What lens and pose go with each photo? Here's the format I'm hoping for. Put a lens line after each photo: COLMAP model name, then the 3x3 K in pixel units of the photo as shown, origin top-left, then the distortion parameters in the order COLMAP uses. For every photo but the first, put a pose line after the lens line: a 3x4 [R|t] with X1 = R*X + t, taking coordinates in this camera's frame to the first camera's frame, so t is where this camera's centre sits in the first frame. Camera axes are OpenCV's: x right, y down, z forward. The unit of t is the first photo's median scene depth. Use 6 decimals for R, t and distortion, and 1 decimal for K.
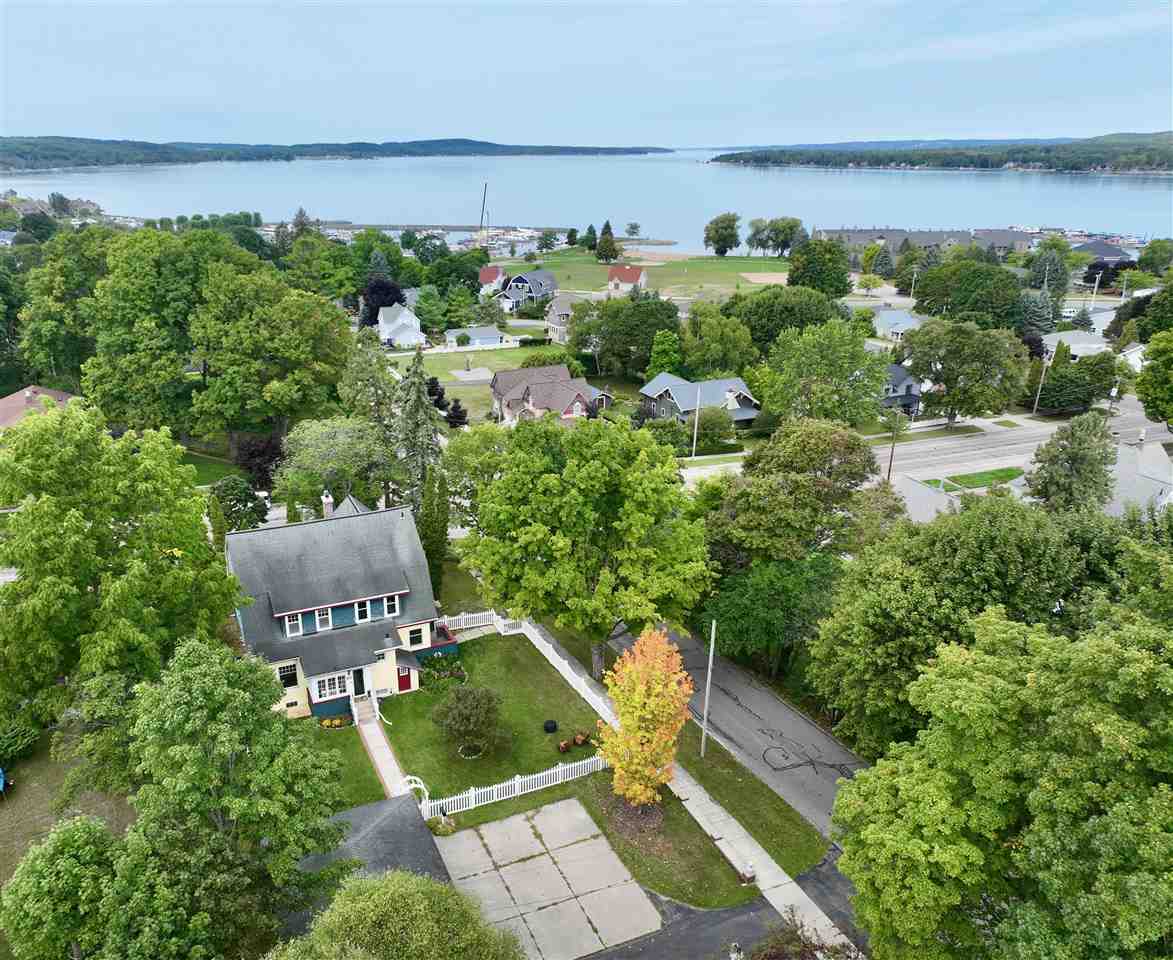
lens RADIAL K [[909.5, 0, 529.2], [0, 909.5, 485.4], [0, 0, 1]] dist [0.004020, 0.001396]
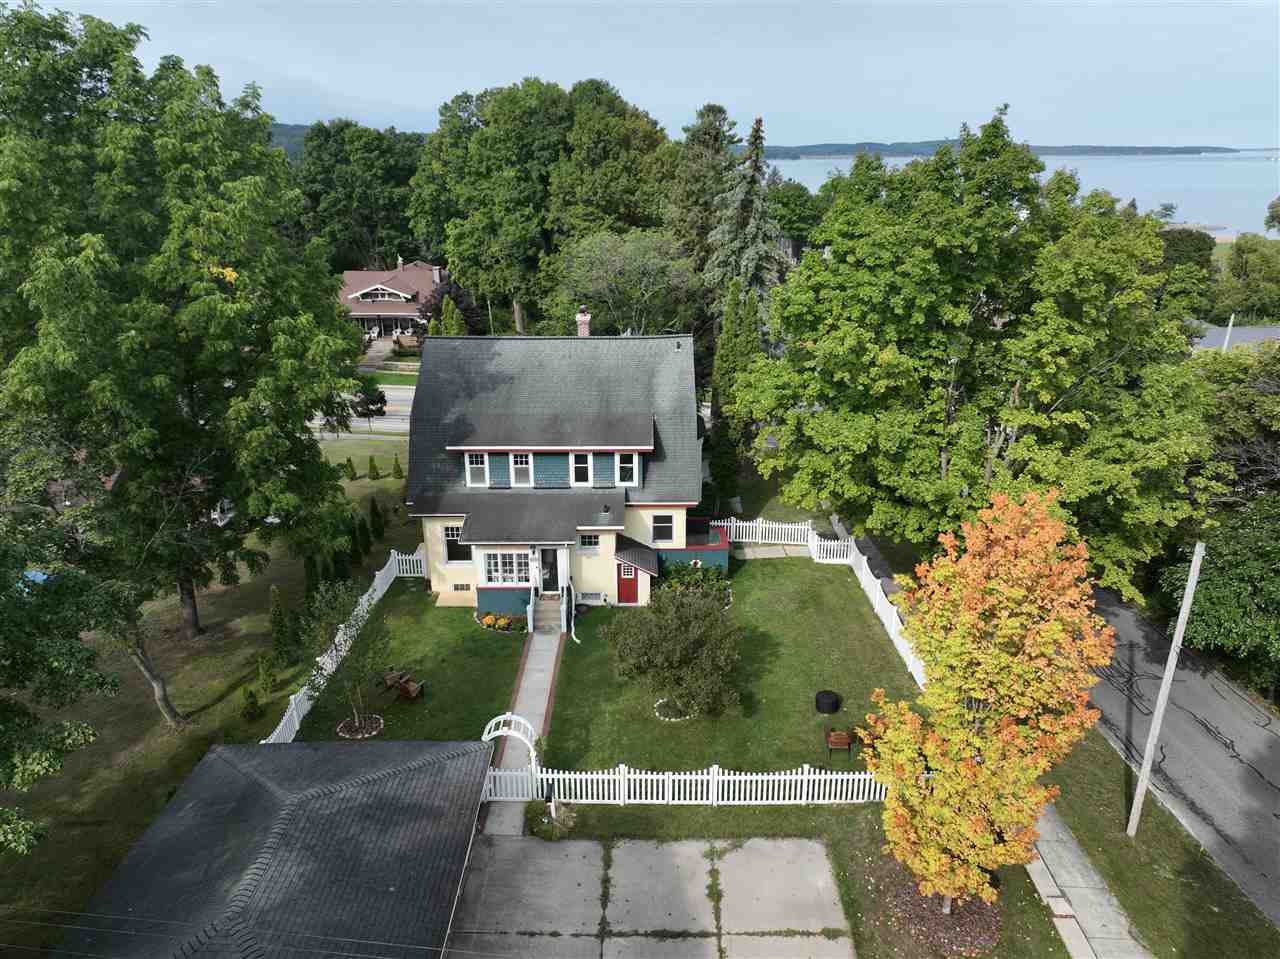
lens RADIAL K [[902.5, 0, 640.0], [0, 902.5, 479.5], [0, 0, 1]] dist [-0.004532, 0.021852]
pose [[0.918261, 0.136116, -0.371846, 0.098333], [-0.139038, 0.990103, 0.019084, 0.130765], [0.370764, 0.034176, 0.928098, 0.427842]]
